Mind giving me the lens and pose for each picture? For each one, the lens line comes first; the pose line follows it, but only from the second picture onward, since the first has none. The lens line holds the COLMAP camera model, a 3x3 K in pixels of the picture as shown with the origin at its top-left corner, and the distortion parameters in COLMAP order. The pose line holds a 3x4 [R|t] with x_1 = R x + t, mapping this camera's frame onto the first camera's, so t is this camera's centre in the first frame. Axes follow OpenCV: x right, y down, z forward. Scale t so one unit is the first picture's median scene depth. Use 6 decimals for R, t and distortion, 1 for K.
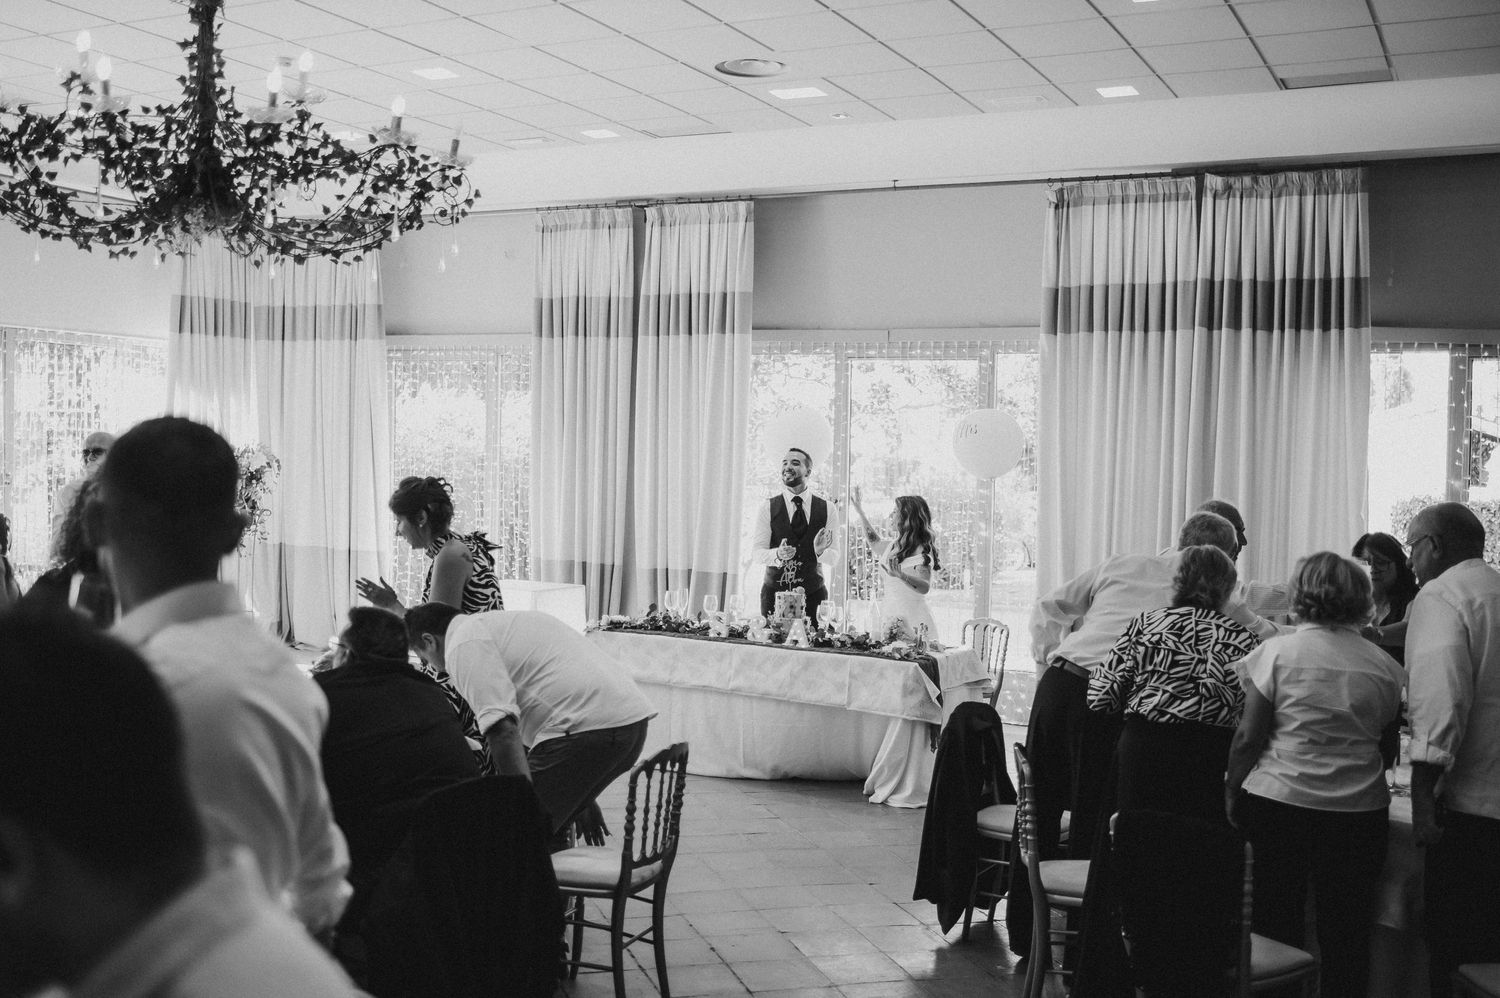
lens RADIAL K [[1876.0, 0, 750.0], [0, 1876.0, 499.0], [0, 0, 1]] dist [-0.247665, -0.012667]
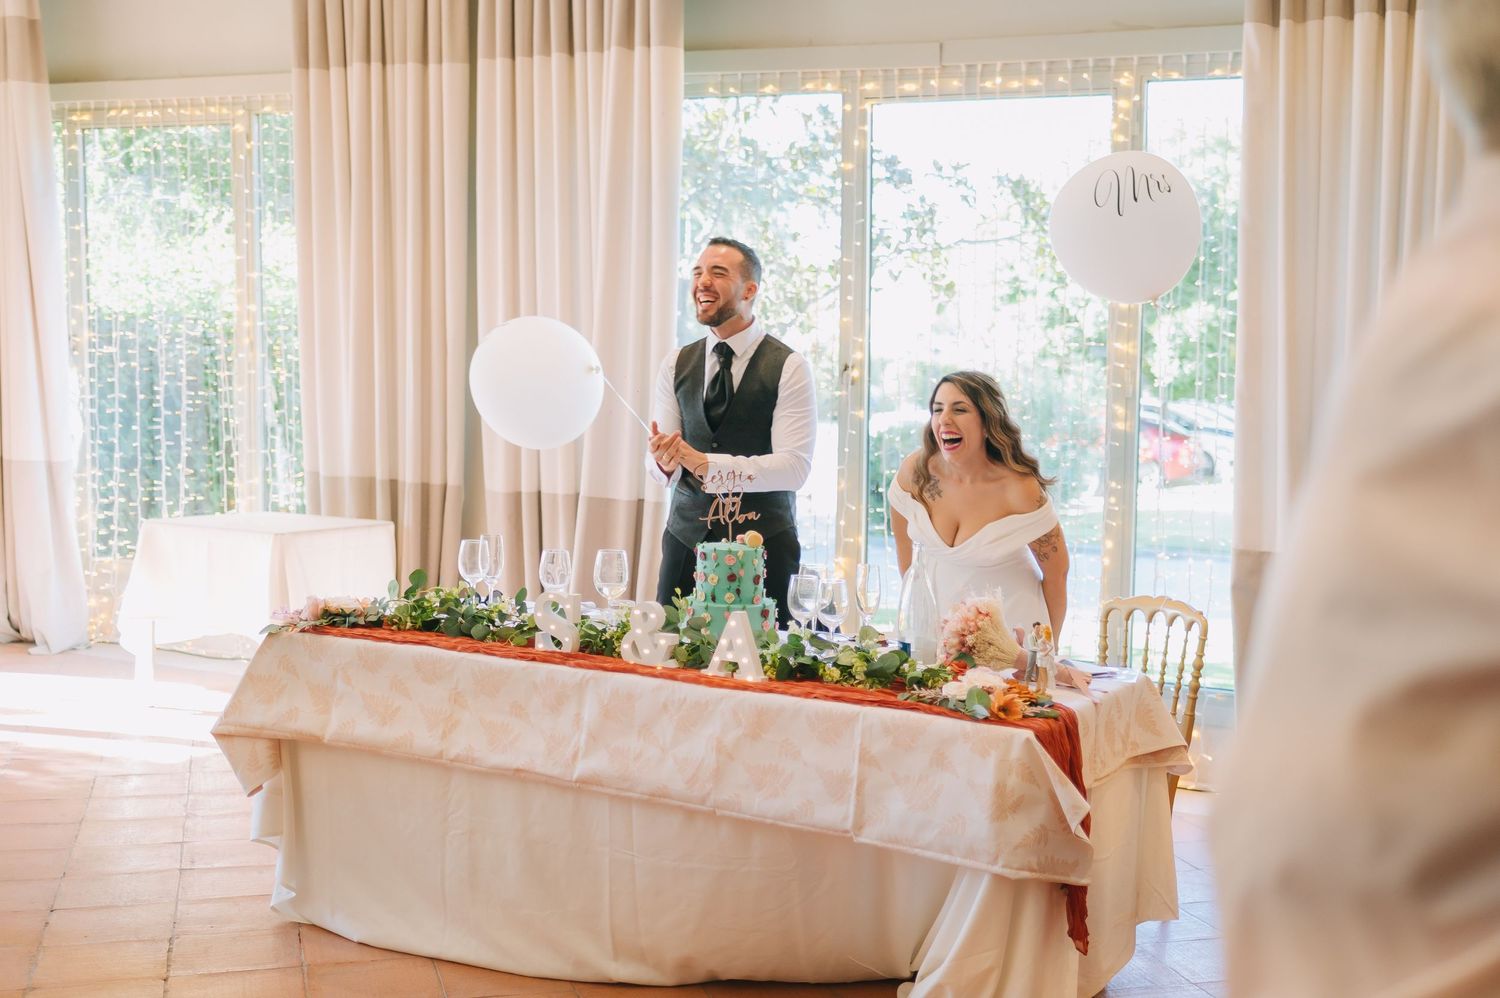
lens RADIAL K [[1876.0, 0, 750.0], [0, 1876.0, 499.0], [0, 0, 1]] dist [-0.247665, -0.012667]
pose [[0.999852, -0.001591, -0.017123, 0.033704], [0.002340, 0.999037, 0.043806, 0.019716], [0.017037, -0.043840, 0.998893, 0.557113]]
